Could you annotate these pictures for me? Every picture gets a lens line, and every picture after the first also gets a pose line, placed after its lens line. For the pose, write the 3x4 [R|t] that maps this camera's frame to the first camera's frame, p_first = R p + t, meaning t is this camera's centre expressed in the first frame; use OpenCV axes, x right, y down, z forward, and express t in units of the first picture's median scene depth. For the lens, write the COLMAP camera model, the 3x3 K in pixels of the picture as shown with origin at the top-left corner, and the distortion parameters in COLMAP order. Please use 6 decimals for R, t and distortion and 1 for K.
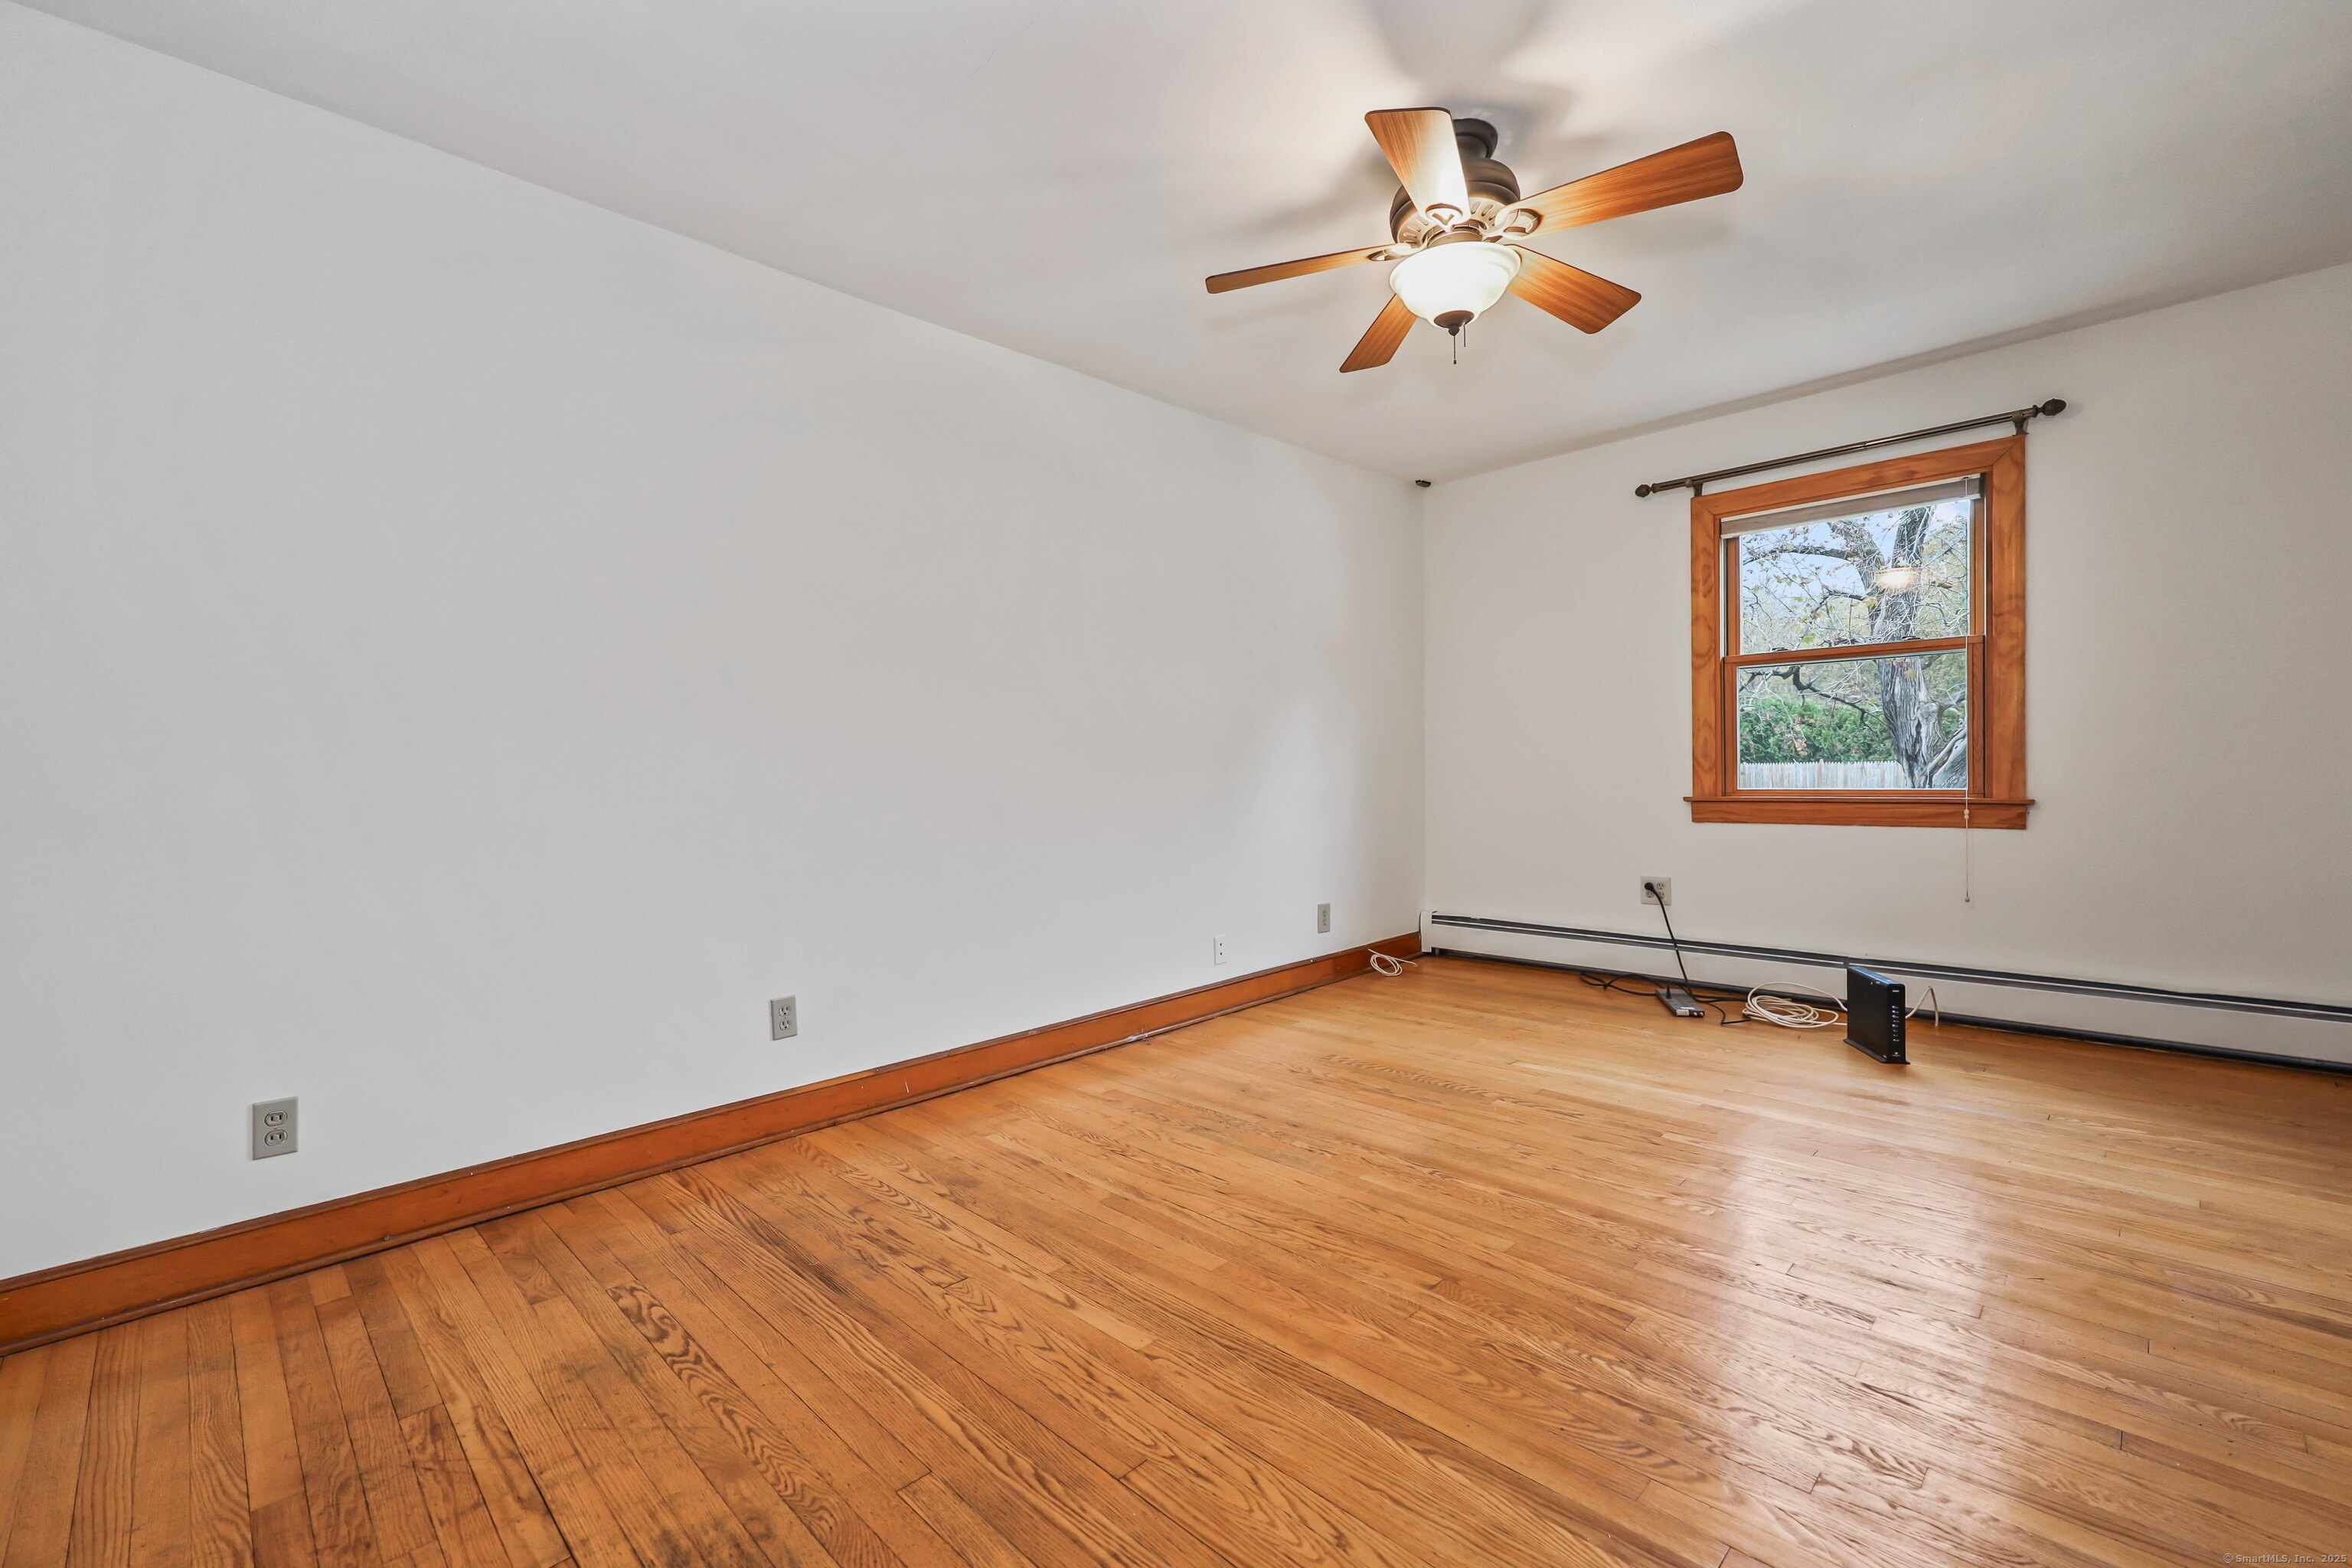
lens RADIAL K [[1030.2, 0, 1175.2], [0, 1030.2, 785.7], [0, 0, 1]] dist [-0.000261, -0.000129]
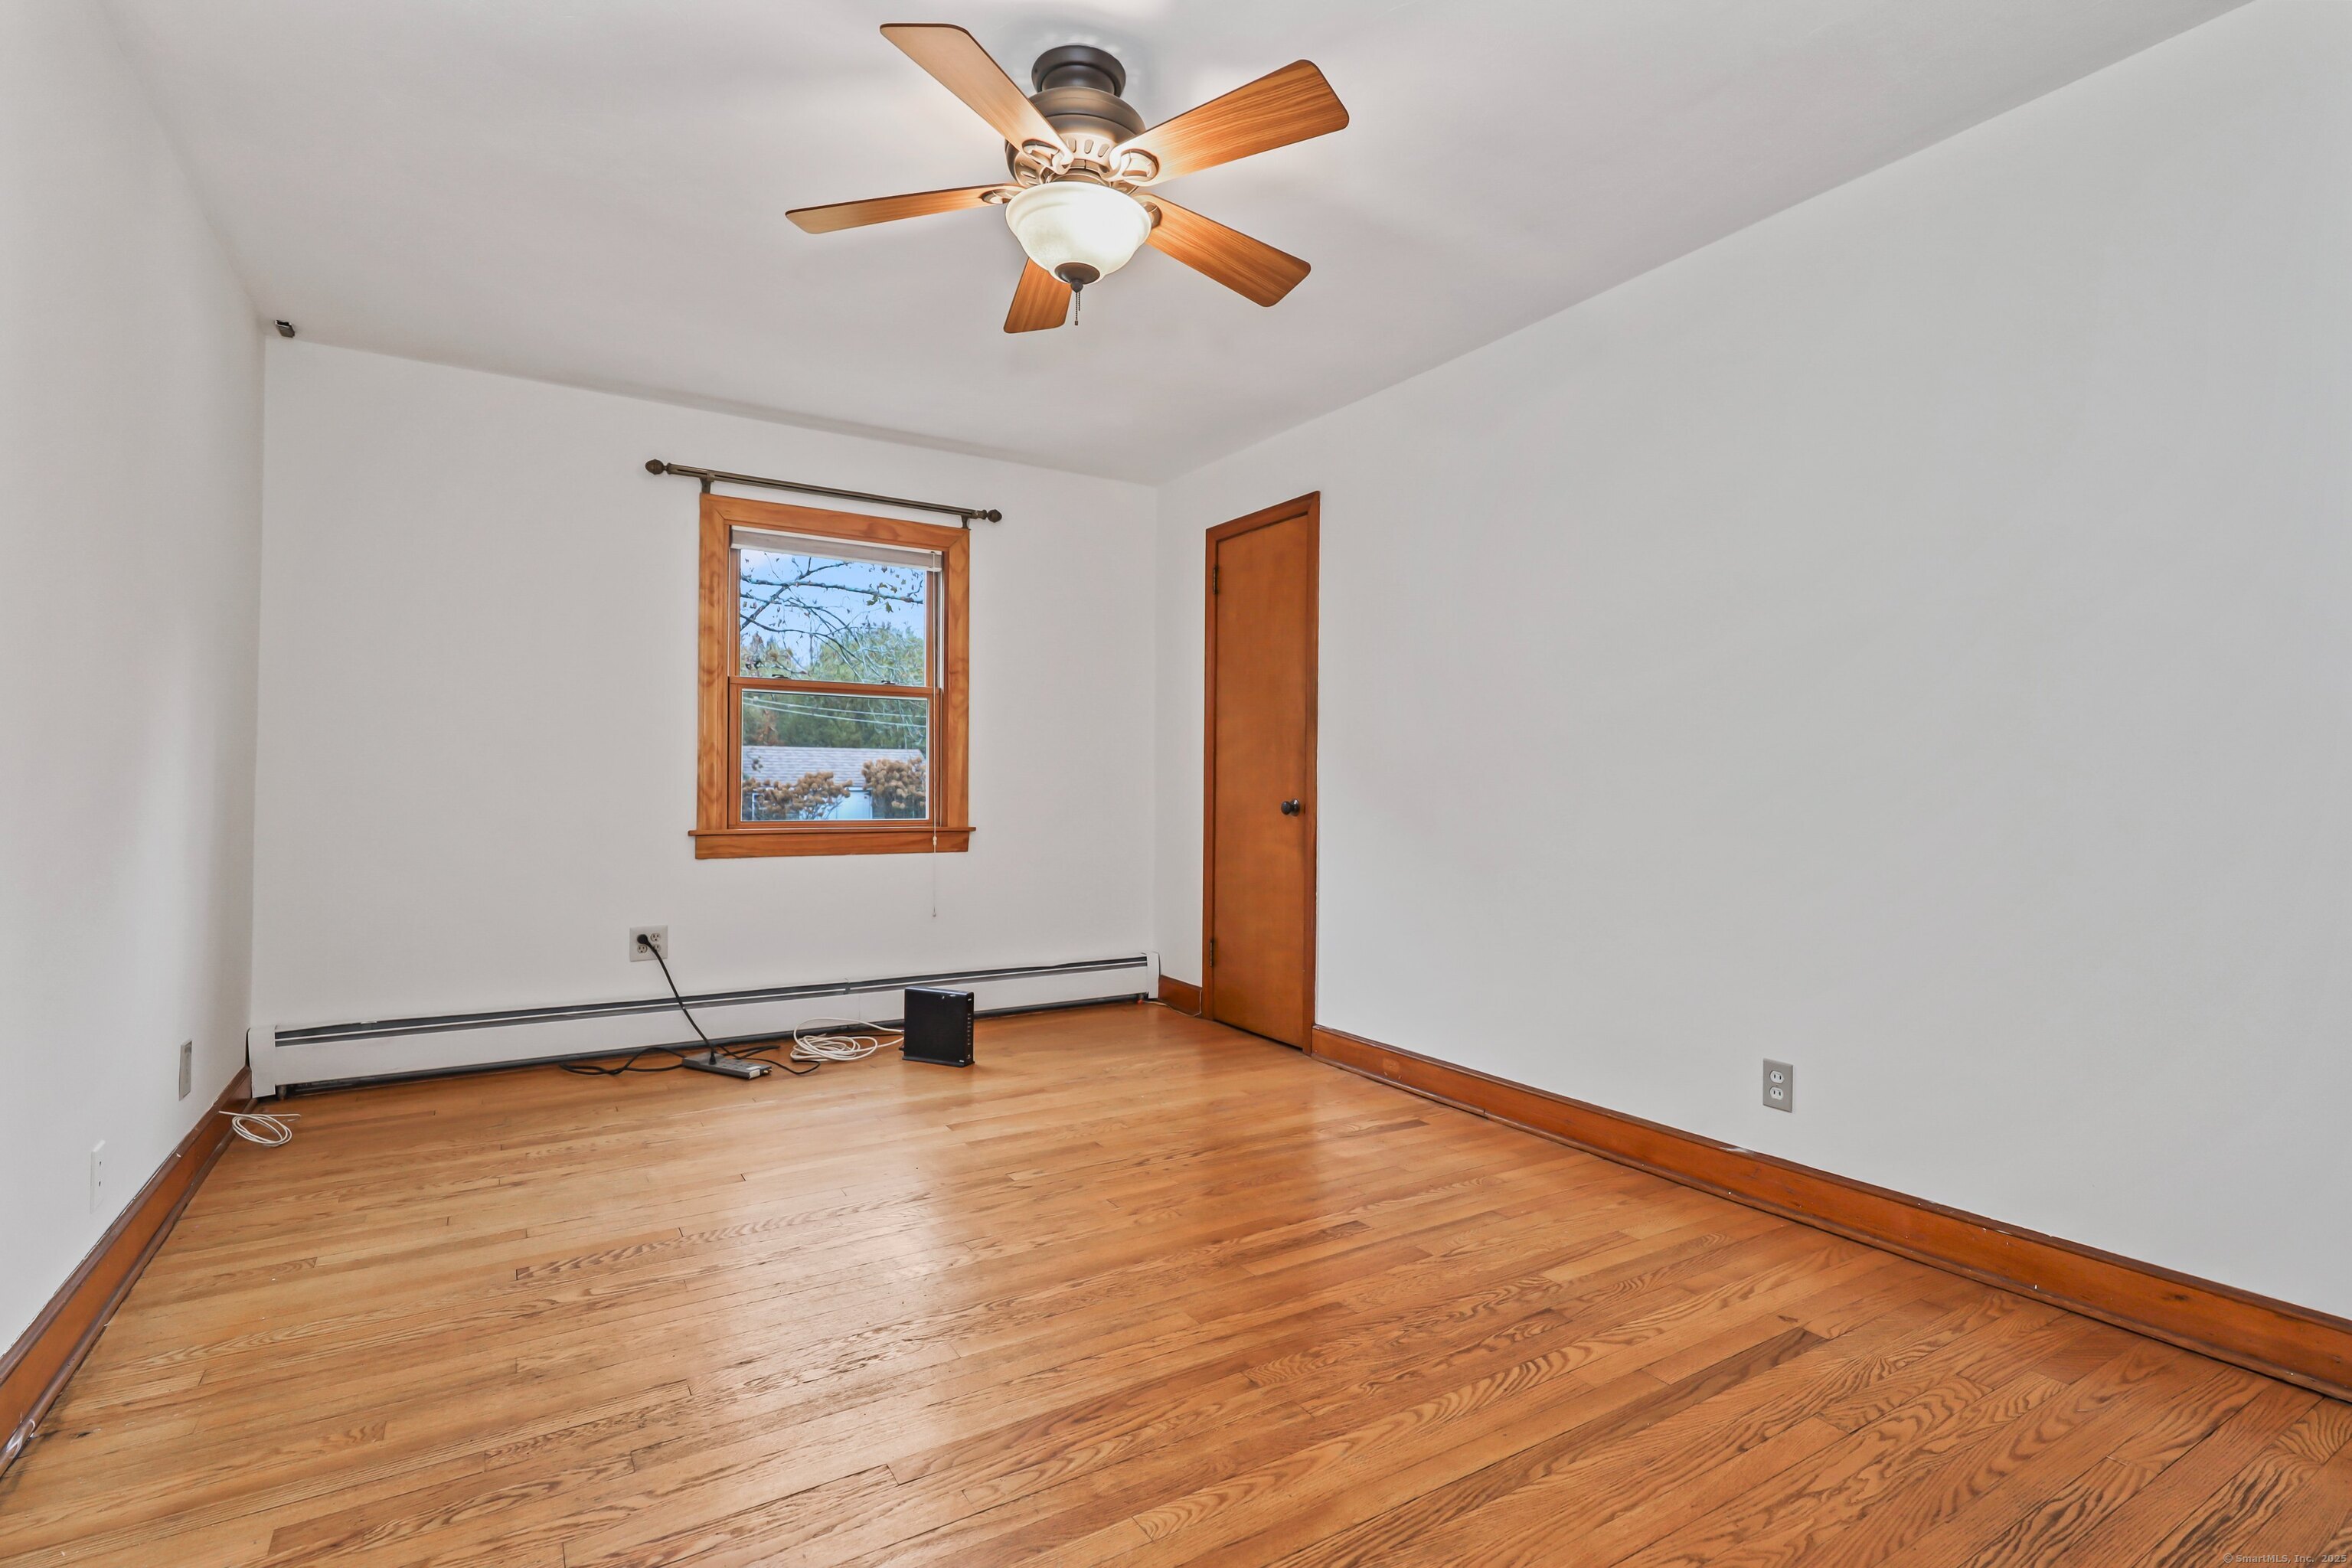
lens RADIAL K [[1104.6, 0, 1167.7], [0, 1104.6, 782.6], [0, 0, 1]] dist [0.006259, 0.000276]
pose [[0.219060, 0.025218, 0.975386, -0.388663], [0.005798, 0.999615, -0.027146, -0.002365], [-0.975694, 0.011602, 0.218829, 0.470951]]
